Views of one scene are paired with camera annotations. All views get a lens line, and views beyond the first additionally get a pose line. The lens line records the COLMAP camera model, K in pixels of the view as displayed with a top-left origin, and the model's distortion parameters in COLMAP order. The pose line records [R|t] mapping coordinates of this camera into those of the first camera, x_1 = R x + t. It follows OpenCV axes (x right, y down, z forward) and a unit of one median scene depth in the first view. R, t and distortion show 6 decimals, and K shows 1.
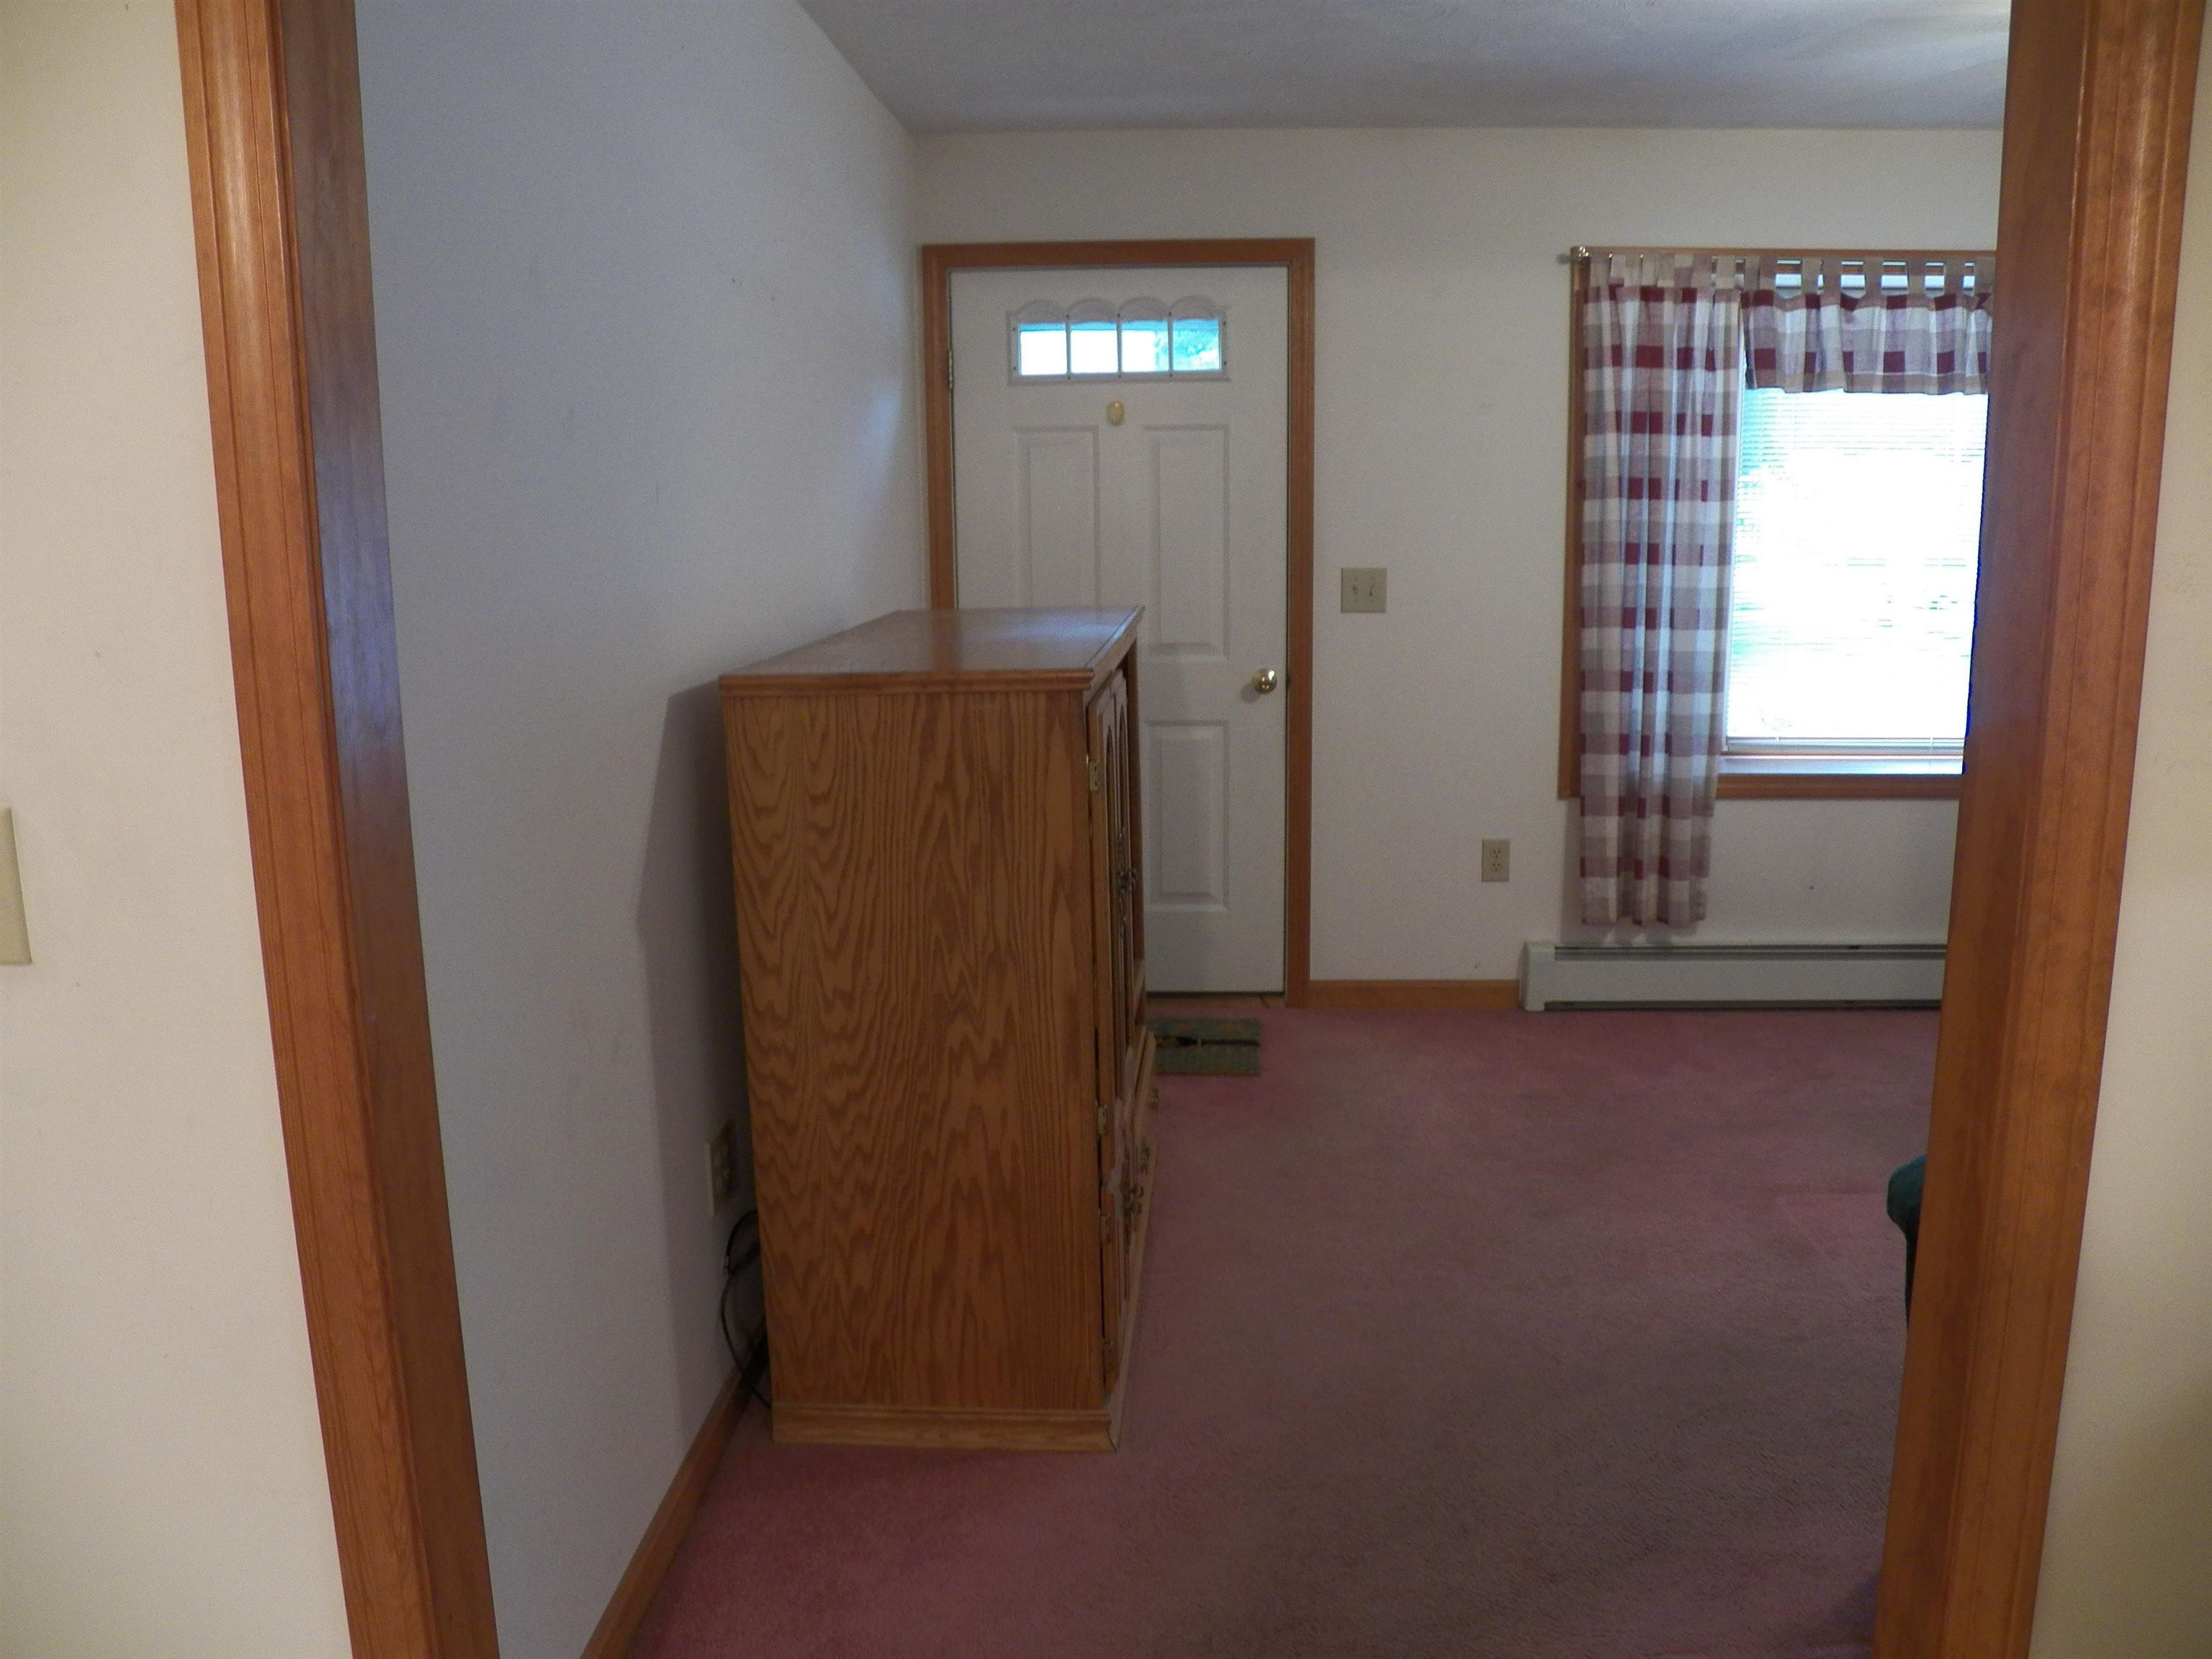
lens RADIAL K [[1793.7, 0, 1063.0], [0, 1793.7, 827.8], [0, 0, 1]] dist [-0.130030, 0.080146]
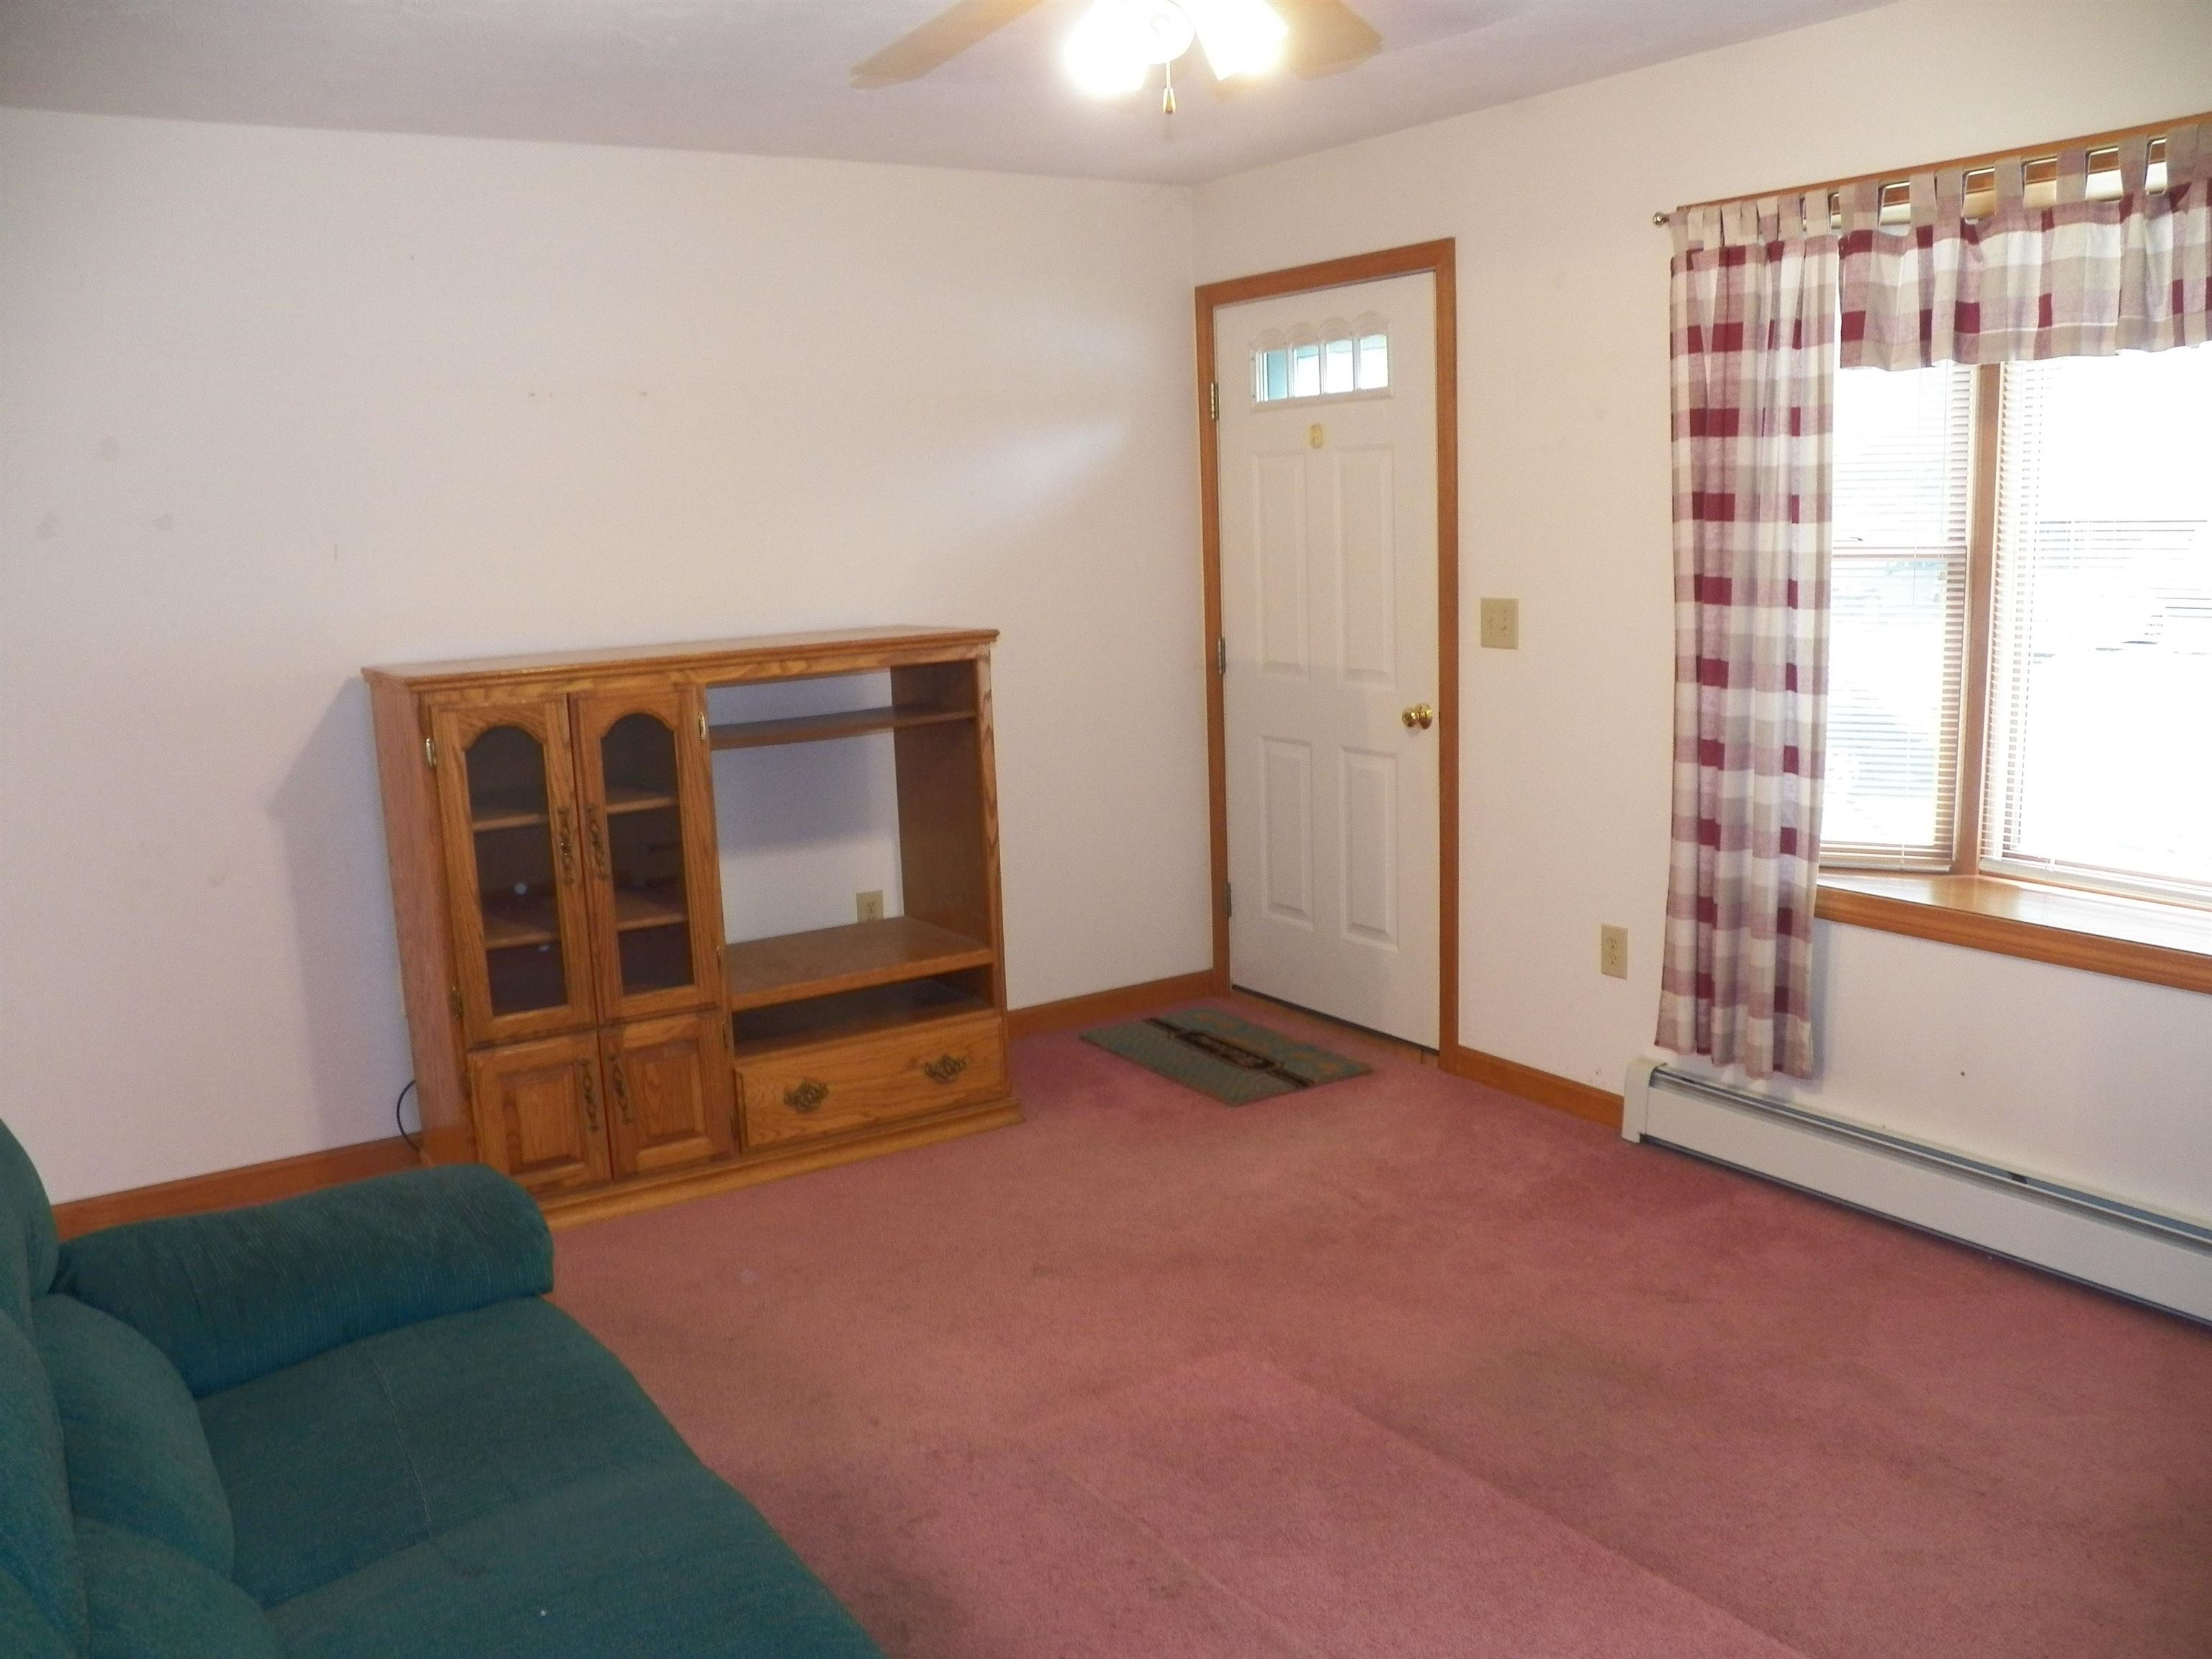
lens RADIAL K [[1793.7, 0, 1094.8], [0, 1793.7, 834.2], [0, 0, 1]] dist [-0.130030, 0.080146]
pose [[0.594397, 0.136058, -0.792578, 0.804411], [-0.120331, 0.989535, 0.079626, -0.078690], [0.795118, 0.048042, 0.604549, 0.319694]]
